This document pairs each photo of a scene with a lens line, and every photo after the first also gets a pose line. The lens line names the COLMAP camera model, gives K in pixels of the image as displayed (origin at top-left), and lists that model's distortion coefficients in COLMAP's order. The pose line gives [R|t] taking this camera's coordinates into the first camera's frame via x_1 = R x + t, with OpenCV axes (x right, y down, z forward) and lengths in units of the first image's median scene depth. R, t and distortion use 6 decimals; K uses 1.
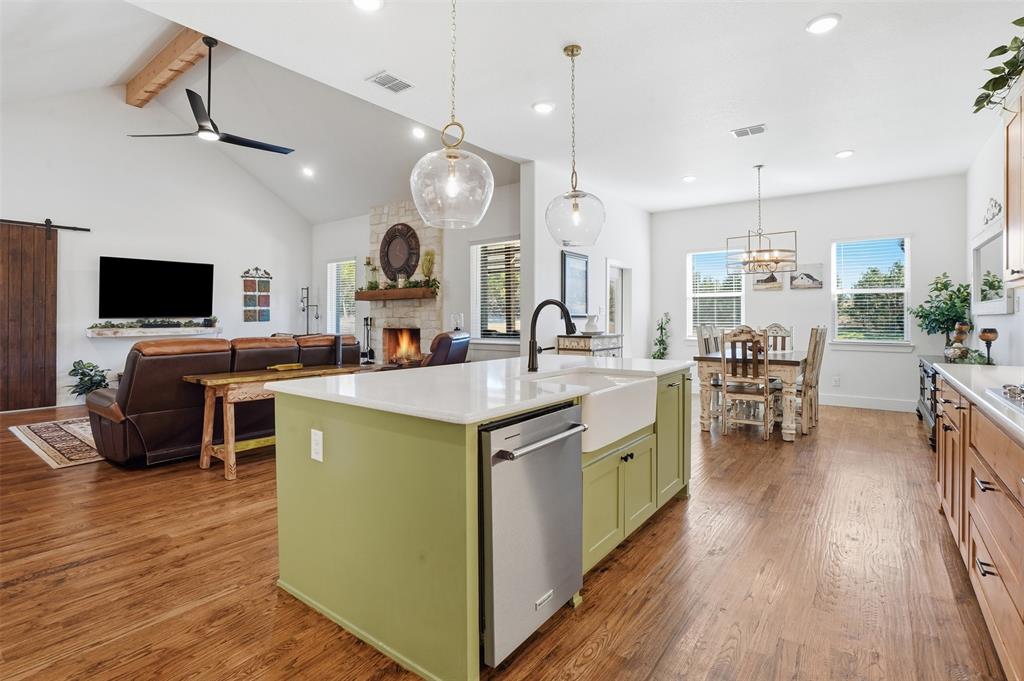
lens RADIAL K [[489.3, 0, 507.2], [0, 489.3, 326.6], [0, 0, 1]] dist [-0.050701, 0.015466]
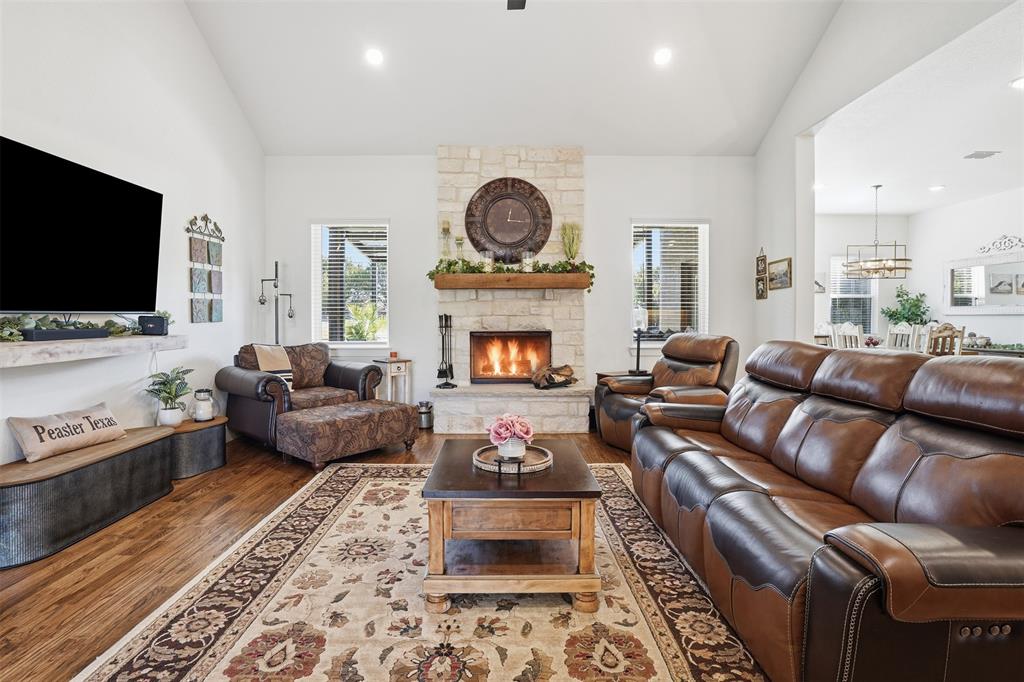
lens RADIAL K [[489.3, 0, 507.2], [0, 489.3, 327.1], [0, 0, 1]] dist [-0.050701, 0.015466]
pose [[0.793457, -0.010243, 0.608540, -0.664194], [0.010292, 0.999941, 0.003412, -0.004802], [-0.608539, 0.003556, 0.793516, 0.477847]]
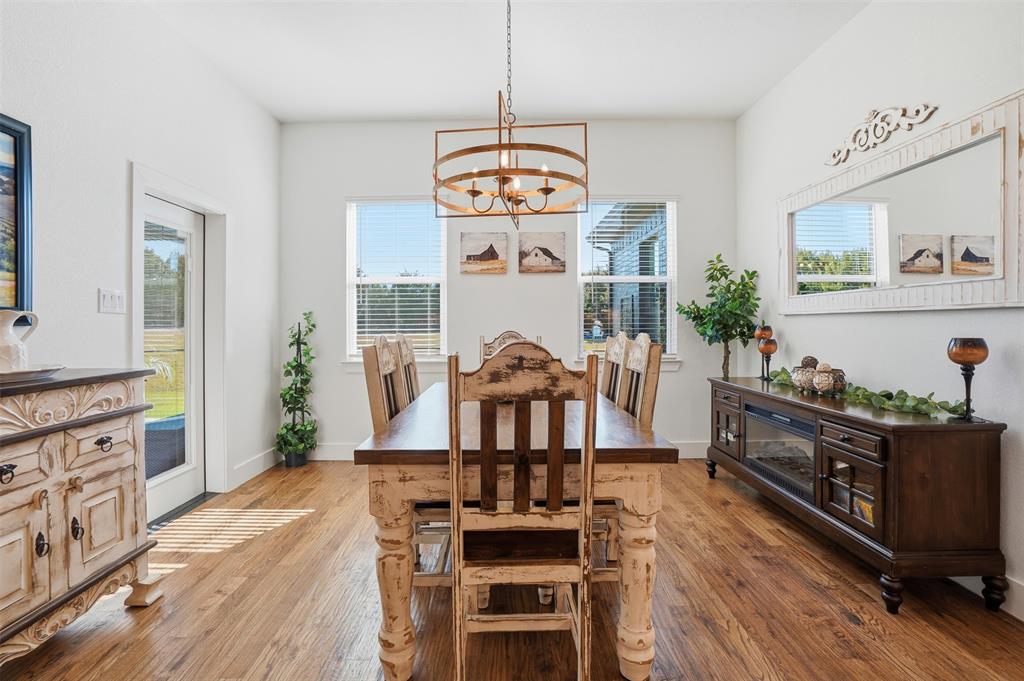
lens RADIAL K [[489.3, 0, 507.2], [0, 489.3, 326.6], [0, 0, 1]] dist [-0.050701, 0.015466]
pose [[0.793881, -0.006358, 0.608039, 0.196750], [0.014270, 0.999865, -0.008178, -0.005868], [-0.607905, 0.015169, 0.793865, 0.500008]]
